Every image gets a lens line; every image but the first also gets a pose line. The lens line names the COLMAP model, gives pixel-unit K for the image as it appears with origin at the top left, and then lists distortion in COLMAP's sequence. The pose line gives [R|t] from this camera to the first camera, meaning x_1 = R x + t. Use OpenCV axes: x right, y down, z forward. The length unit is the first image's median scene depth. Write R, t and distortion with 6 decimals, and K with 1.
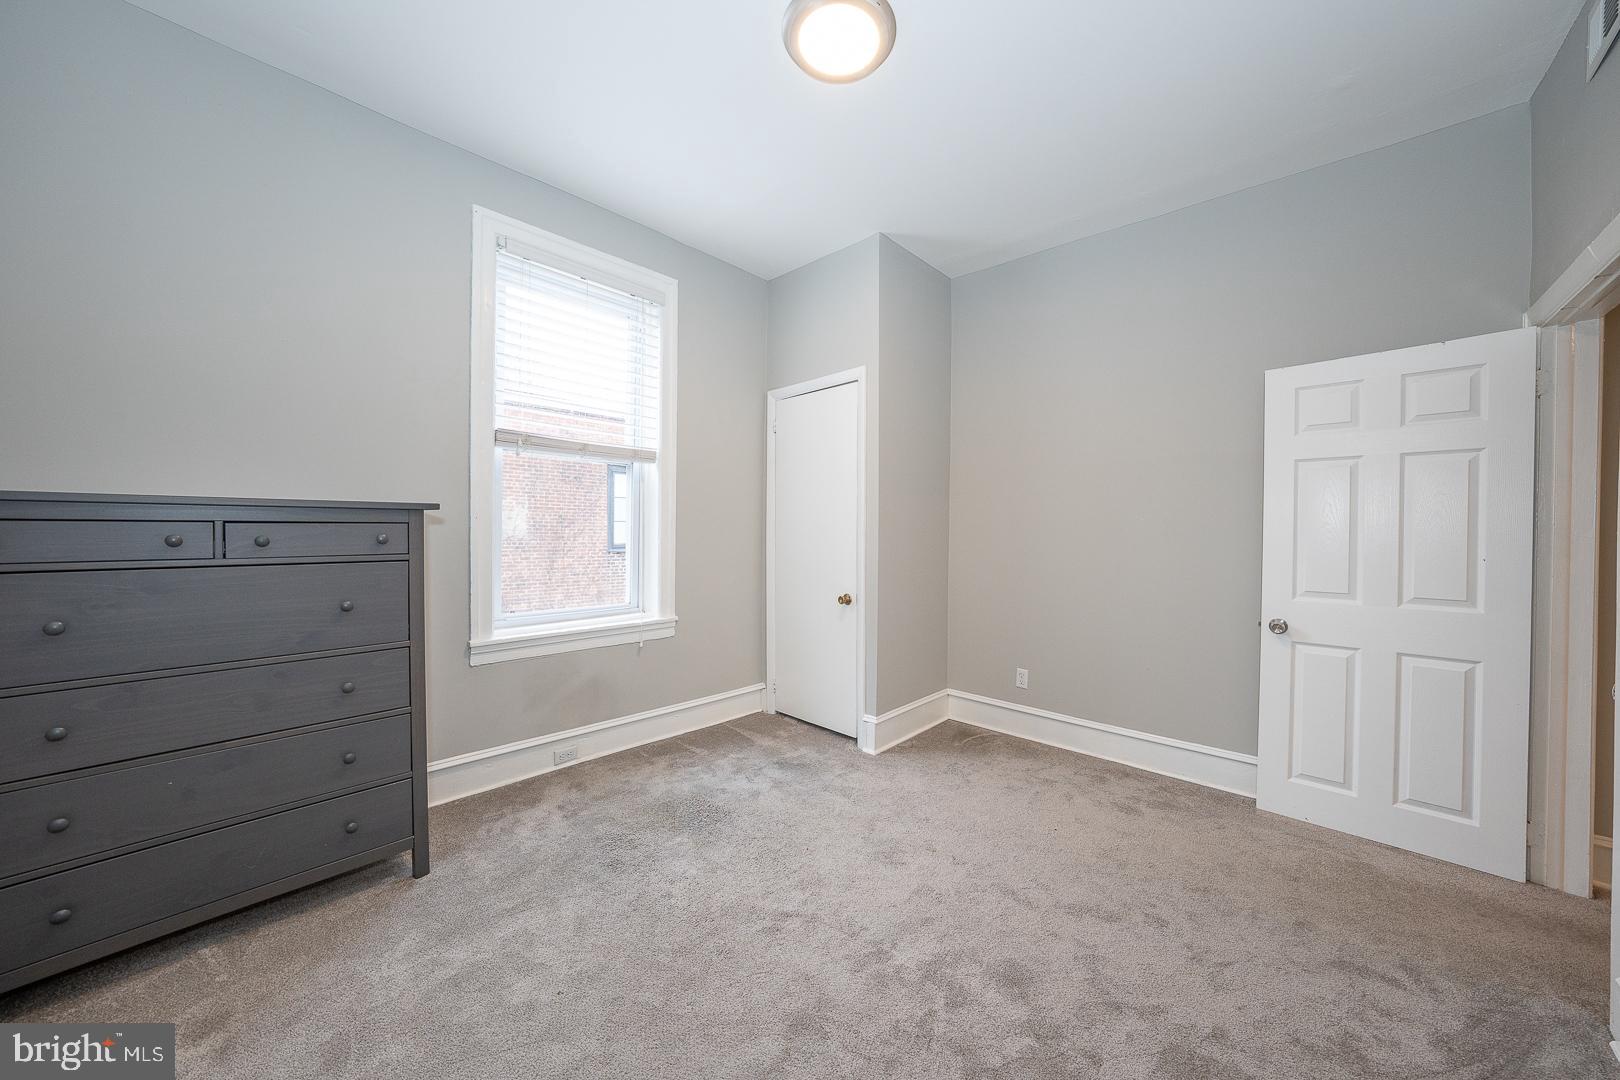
lens RADIAL K [[565.1, 0, 815.8], [0, 565.1, 529.1], [0, 0, 1]] dist [-0.014844, 0.005722]
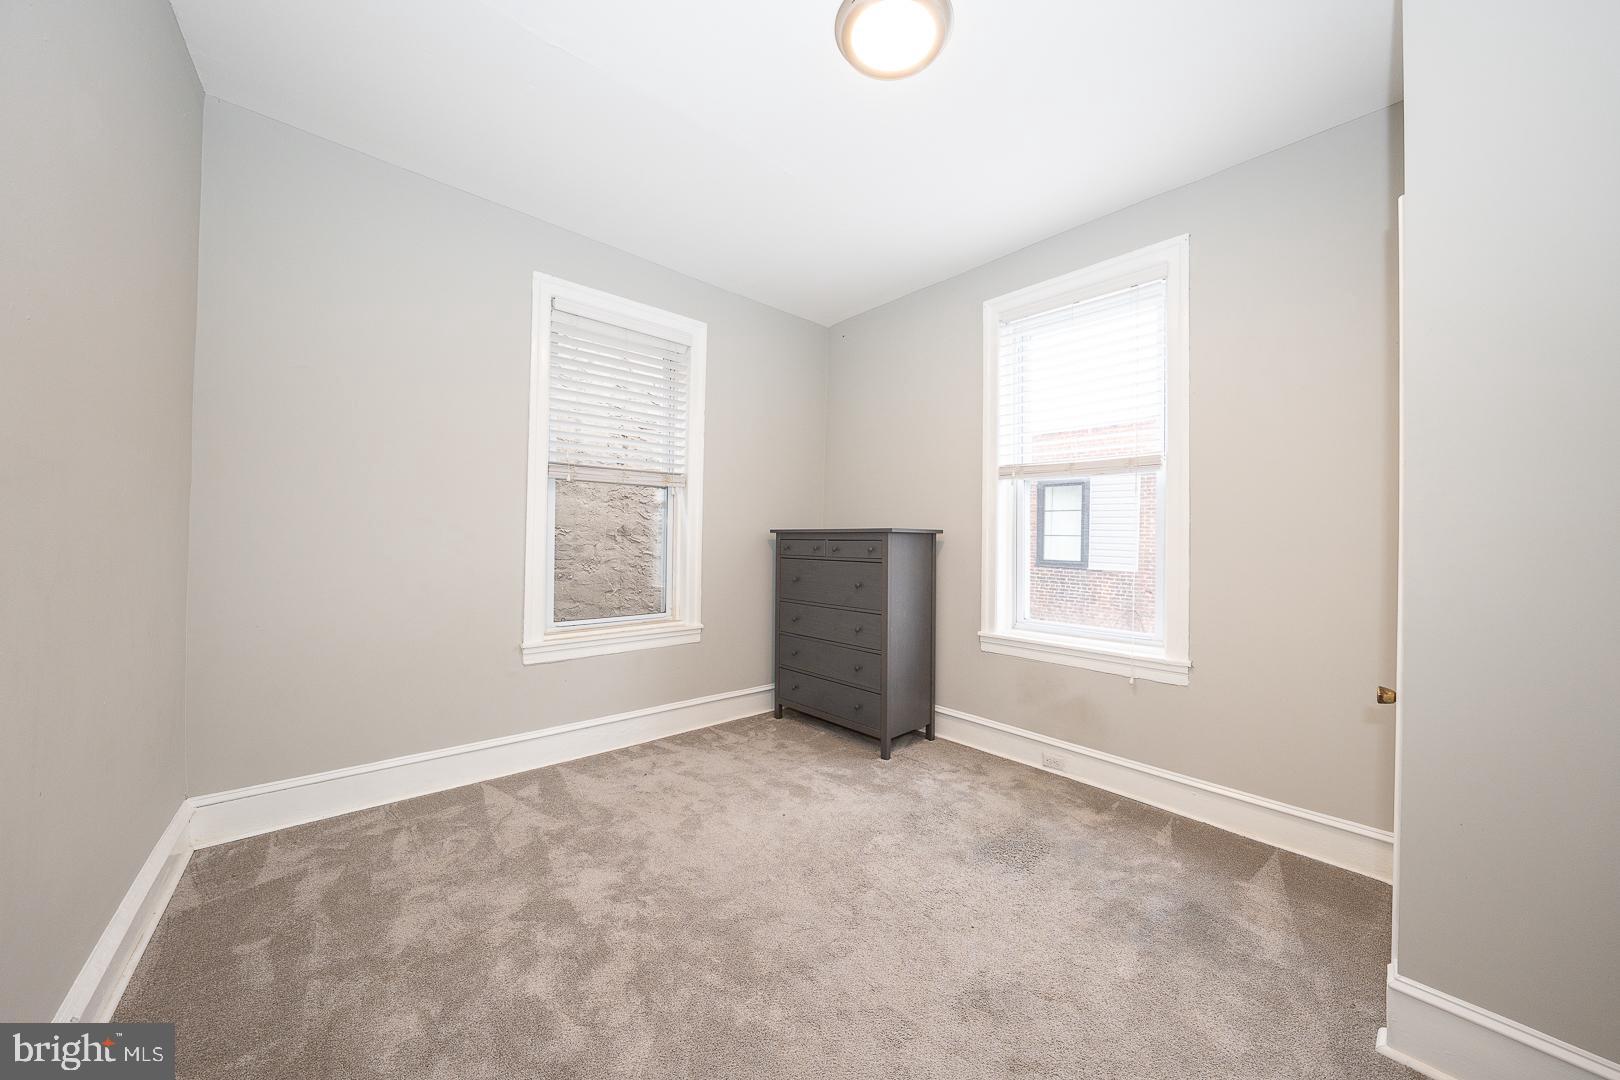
lens RADIAL K [[565.1, 0, 815.8], [0, 565.1, 529.1], [0, 0, 1]] dist [-0.014844, 0.005722]
pose [[-0.081795, -0.032465, -0.996120, 0.706583], [-0.018685, 0.999344, -0.031036, 0.008642], [0.996474, 0.016074, -0.082348, 0.687898]]
